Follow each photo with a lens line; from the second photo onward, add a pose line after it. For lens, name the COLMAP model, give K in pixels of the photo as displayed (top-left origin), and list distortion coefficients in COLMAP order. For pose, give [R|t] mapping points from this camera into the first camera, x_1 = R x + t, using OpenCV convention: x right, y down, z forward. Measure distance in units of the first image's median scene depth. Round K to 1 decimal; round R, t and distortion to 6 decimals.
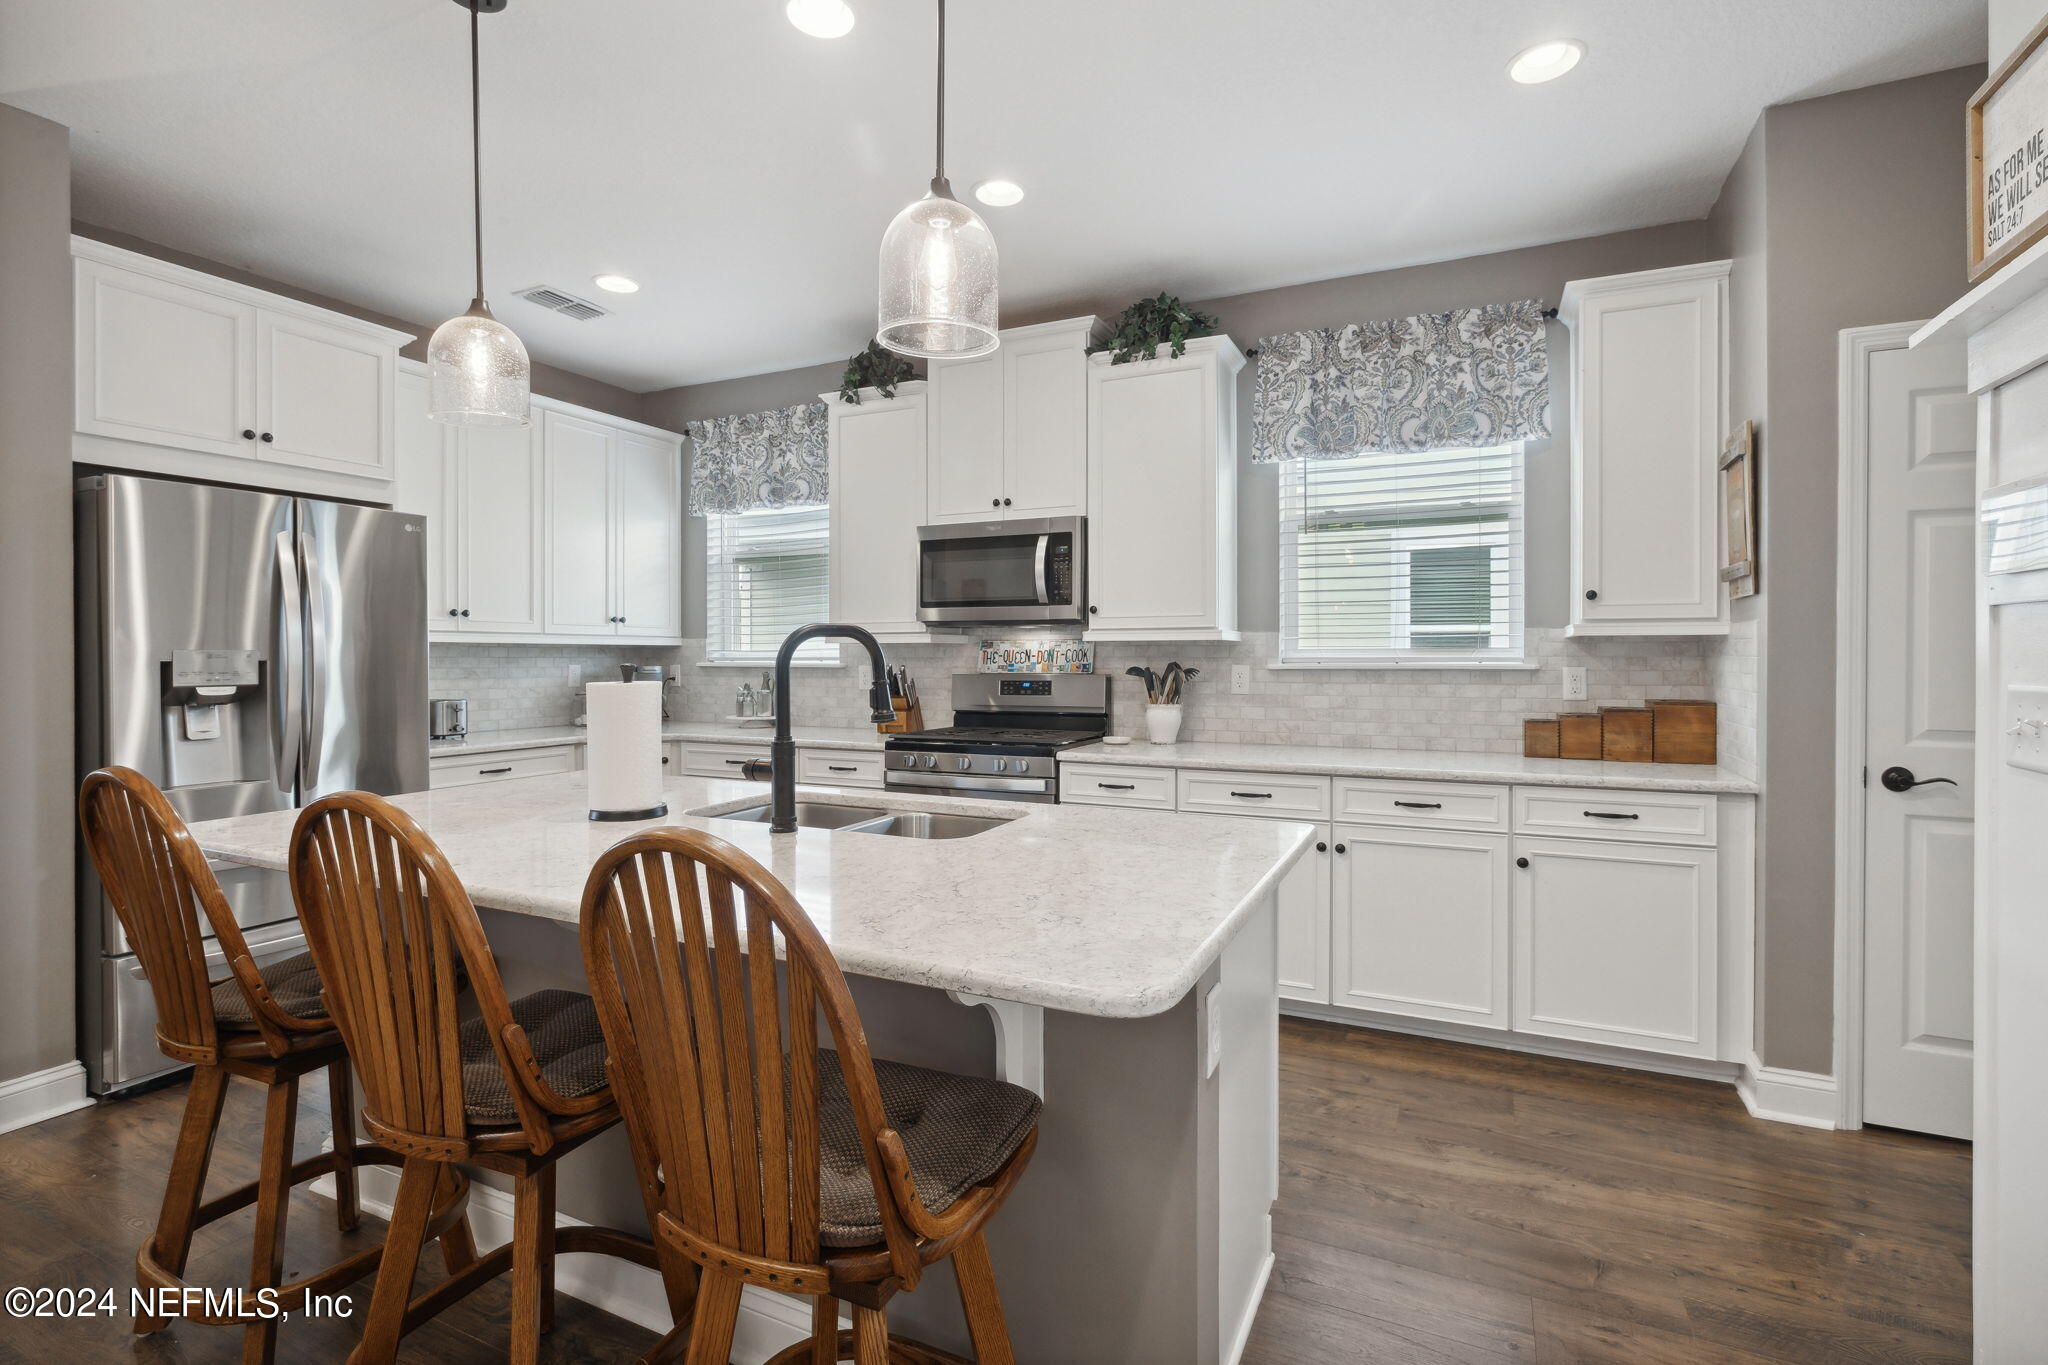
lens RADIAL K [[945.5, 0, 1027.9], [0, 945.5, 663.2], [0, 0, 1]] dist [-0.009158, 0.000797]
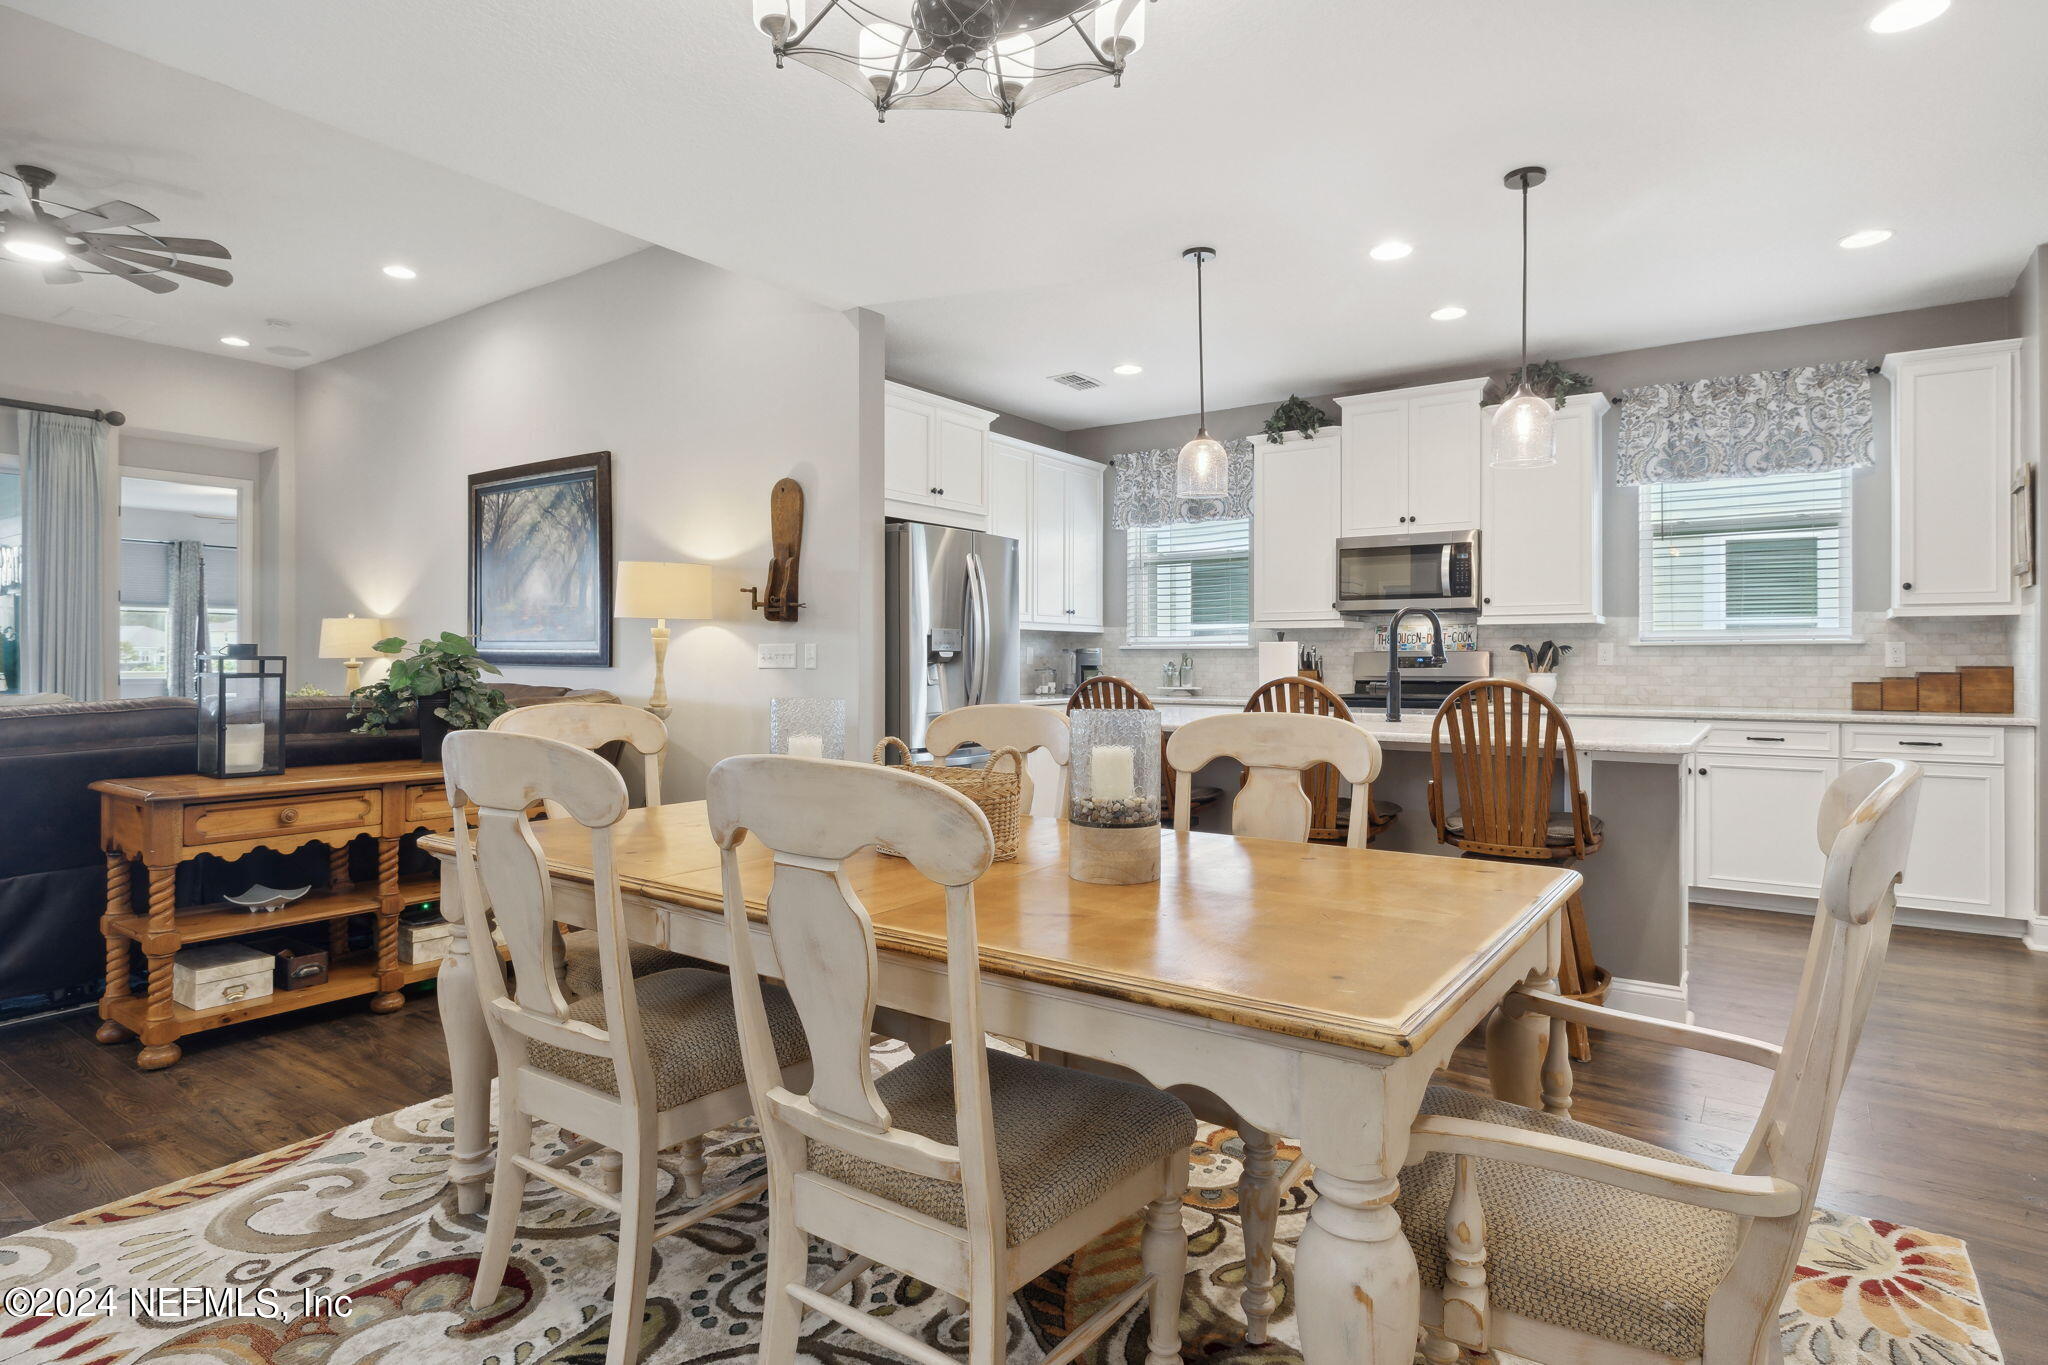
lens RADIAL K [[1092.7, 0, 1023.0], [0, 1092.7, 660.9], [0, 0, 1]] dist [0.000476, -0.001989]
pose [[0.986210, 0.001310, -0.165493, -0.353618], [-0.002334, 0.999979, -0.005994, 0.042331], [0.165482, 0.006297, 0.986193, -0.677714]]
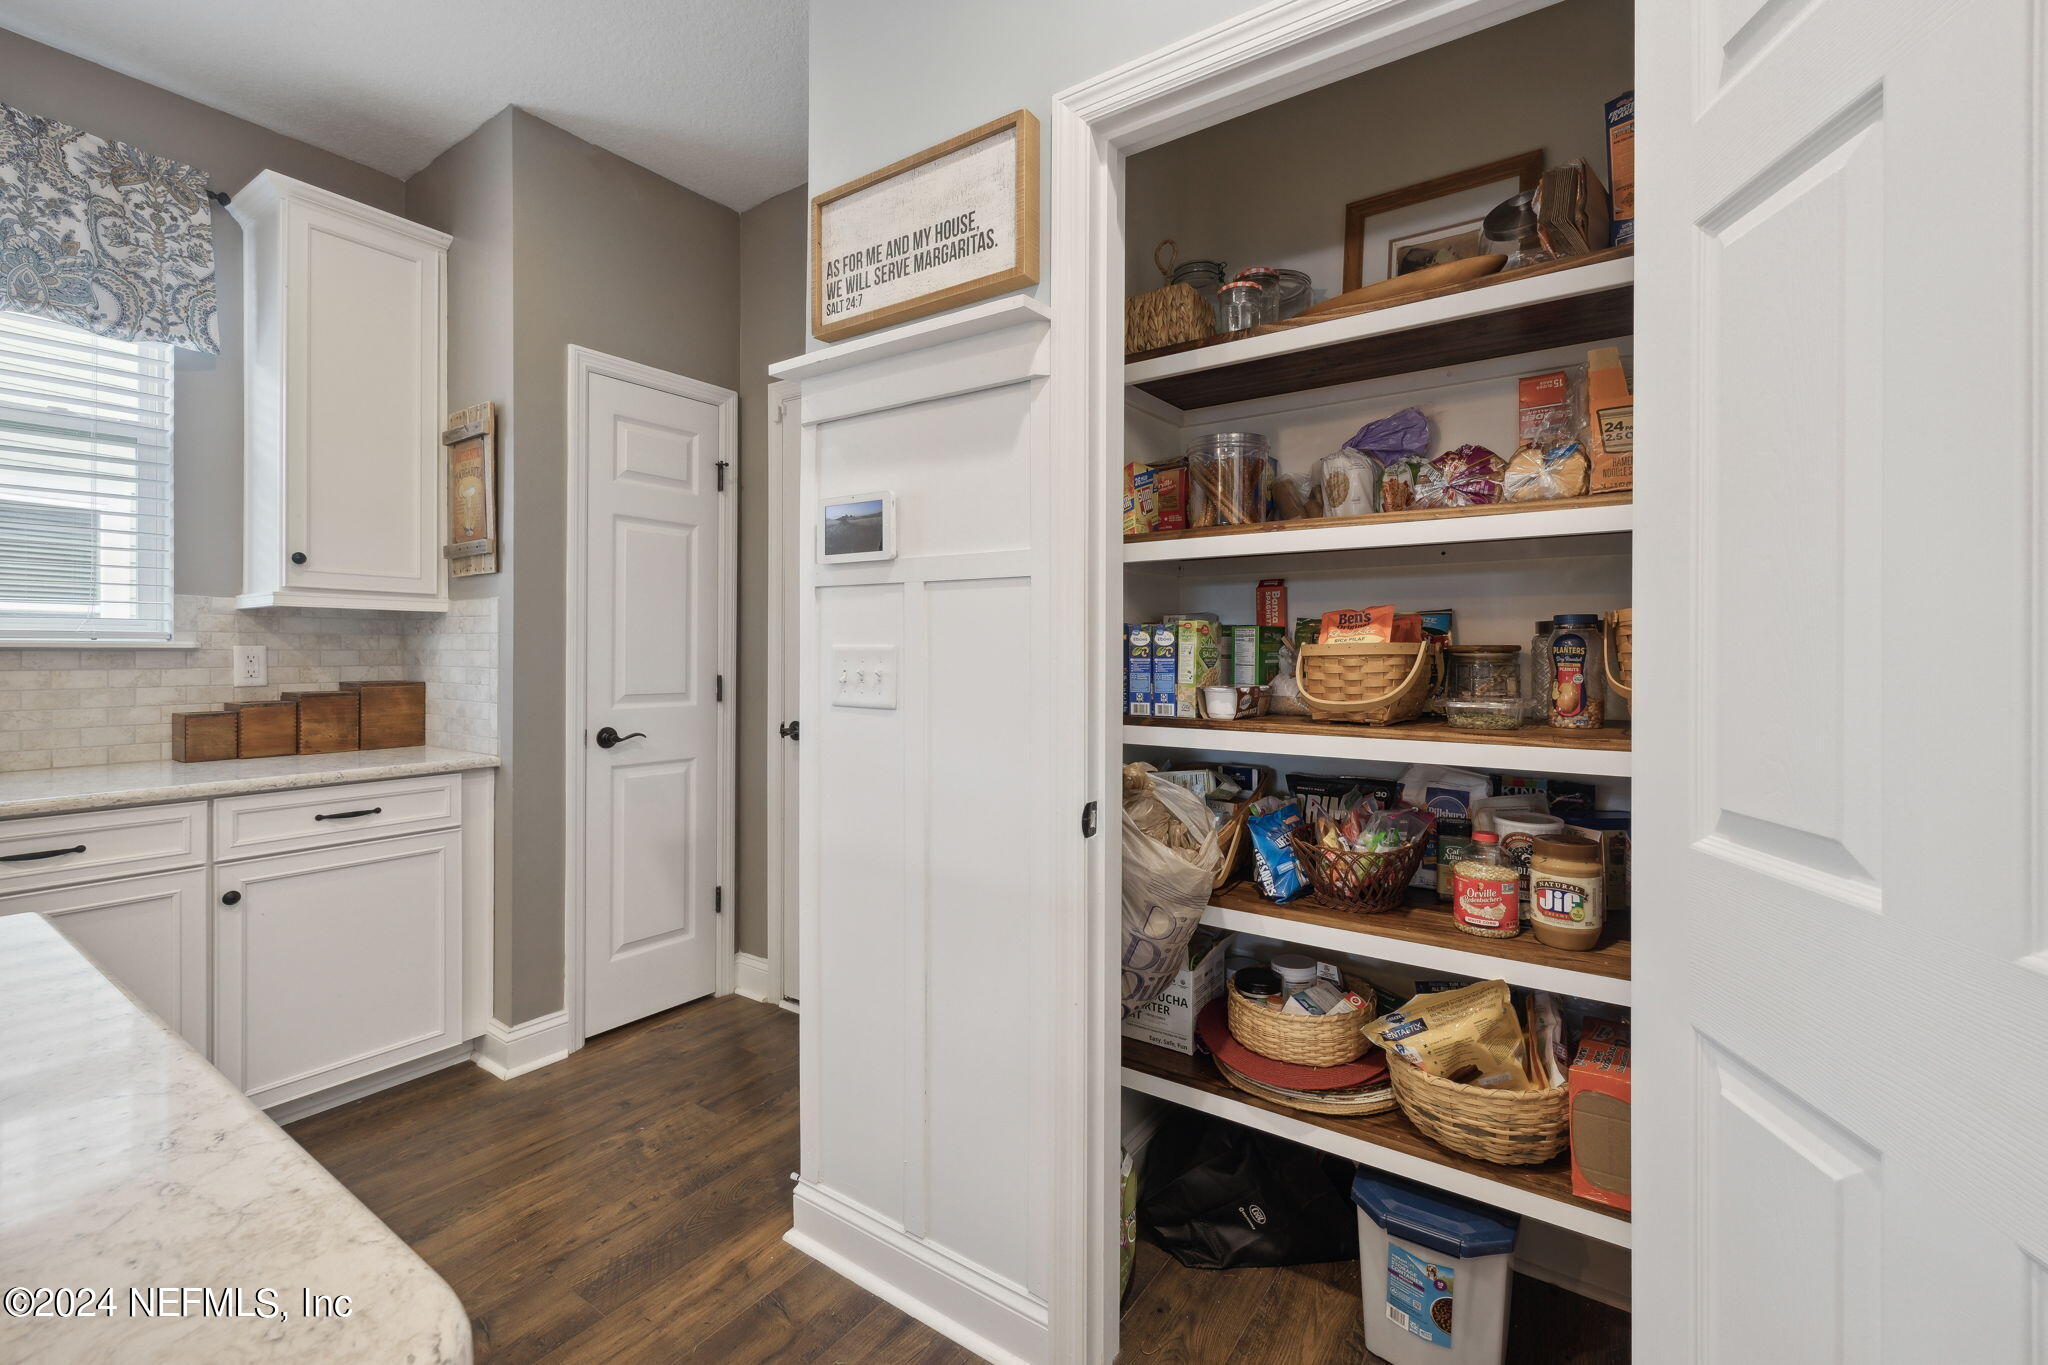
lens RADIAL K [[873.2, 0, 1040.4], [0, 873.2, 654.0], [0, 0, 1]] dist [0.000962, -0.000772]
pose [[0.156600, 0.000135, 0.987662, -0.059966], [0.004624, 0.999989, -0.000870, 0.015249], [-0.987651, 0.004704, 0.156598, 0.204508]]
